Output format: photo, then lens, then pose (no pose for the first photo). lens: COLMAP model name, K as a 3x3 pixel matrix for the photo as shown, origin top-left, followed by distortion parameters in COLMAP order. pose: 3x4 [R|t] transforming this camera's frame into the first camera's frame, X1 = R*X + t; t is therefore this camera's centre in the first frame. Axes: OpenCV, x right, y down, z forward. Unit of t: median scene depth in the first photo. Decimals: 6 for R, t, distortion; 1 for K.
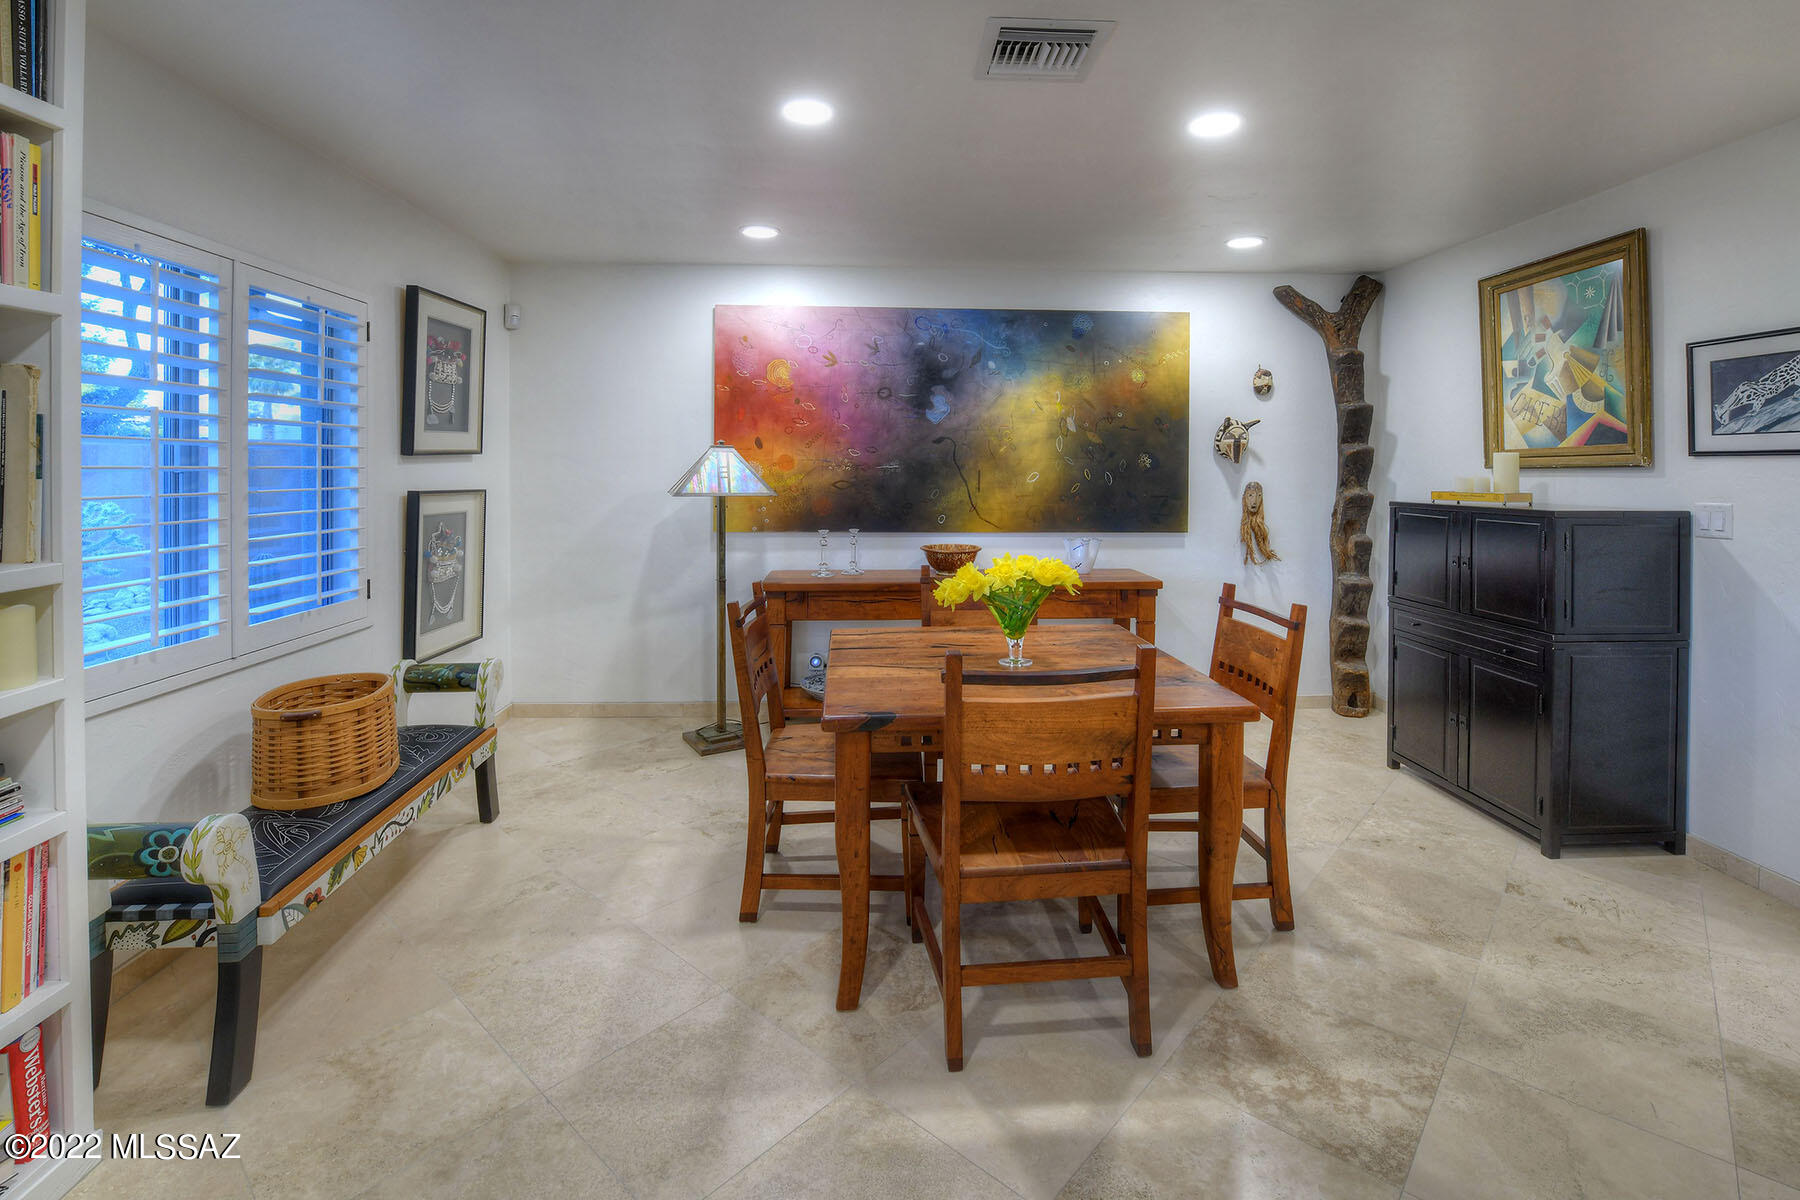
lens RADIAL K [[767.9, 0, 945.5], [0, 767.9, 472.1], [0, 0, 1]] dist [-0.000664, -0.004150]
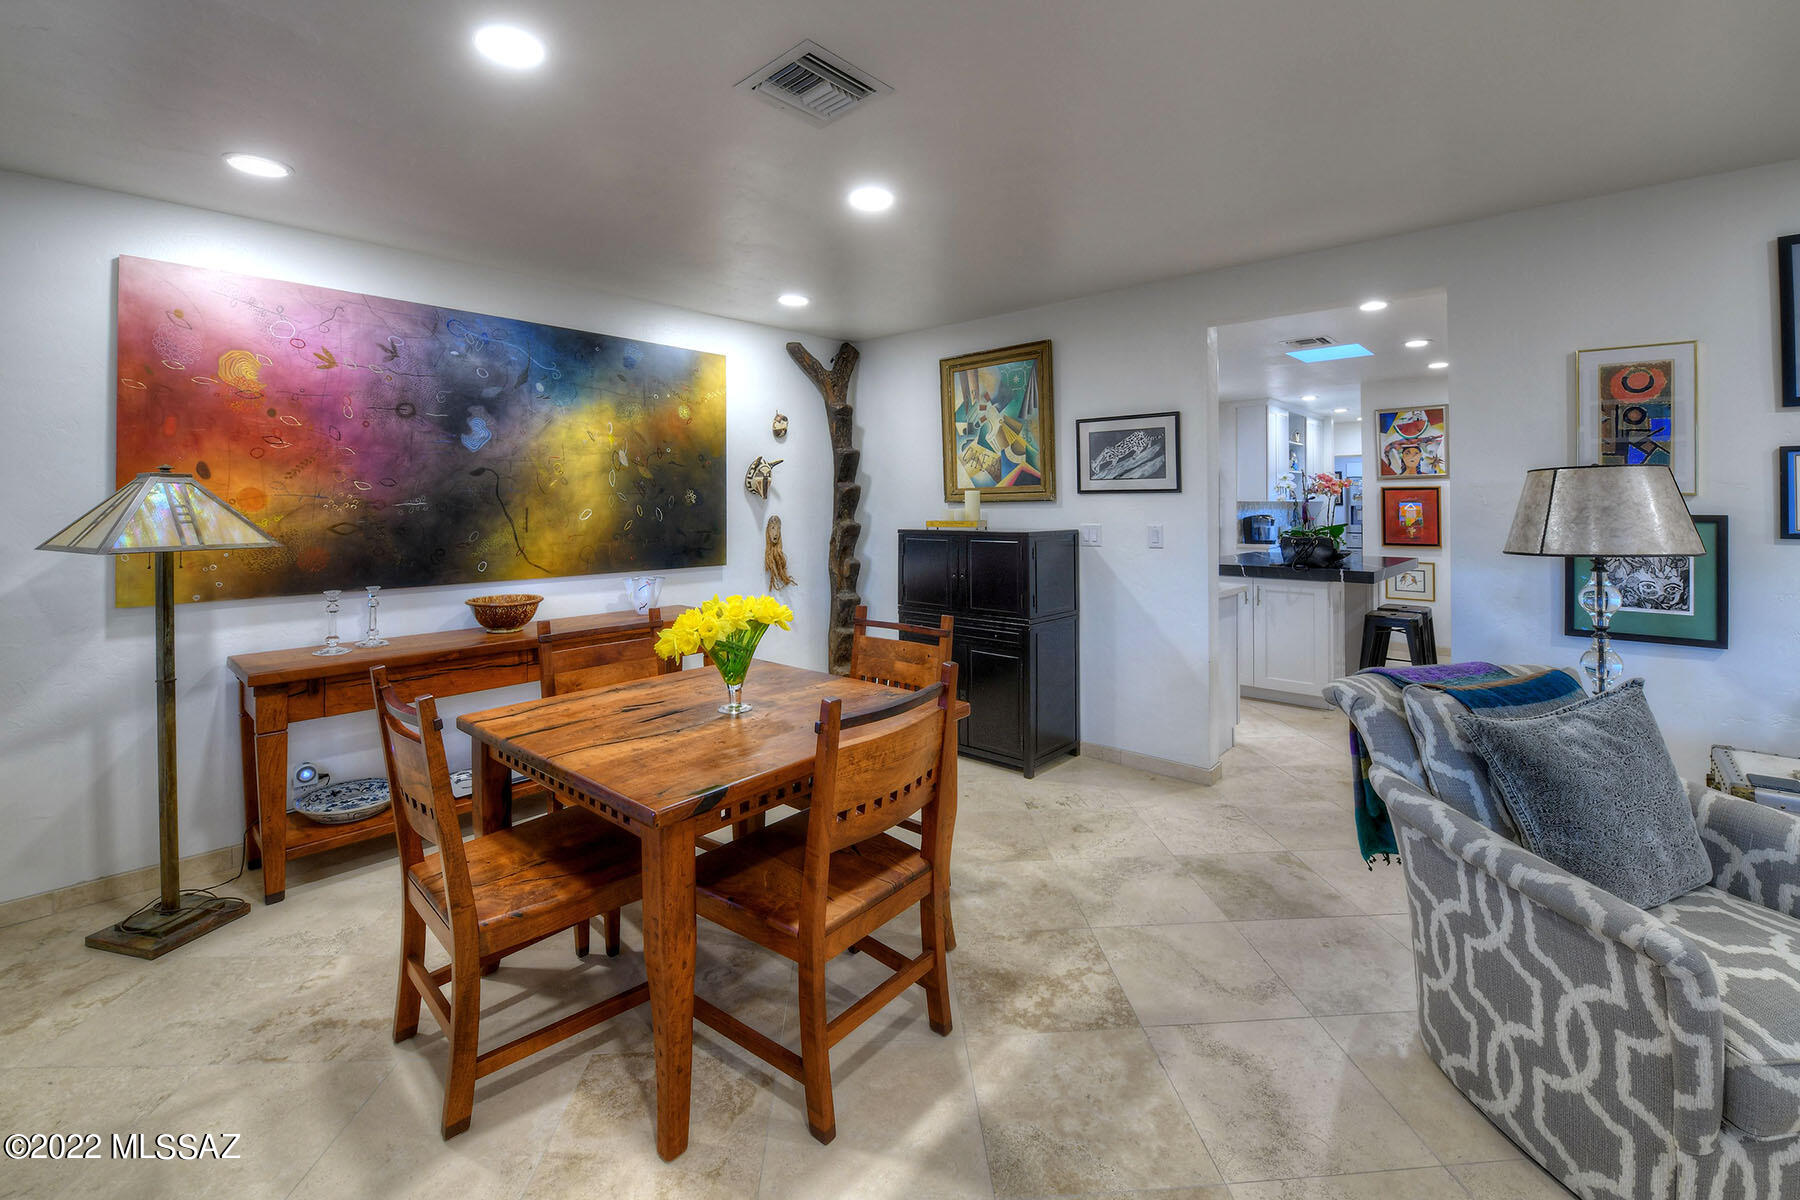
lens RADIAL K [[739.9, 0, 905.5], [0, 739.9, 497.5], [0, 0, 1]] dist [-0.013357, -0.000096]
pose [[0.738236, -0.000628, 0.674542, -0.212962], [0.009927, 0.999901, -0.009933, -0.001237], [-0.674469, 0.014029, 0.738170, 0.104598]]
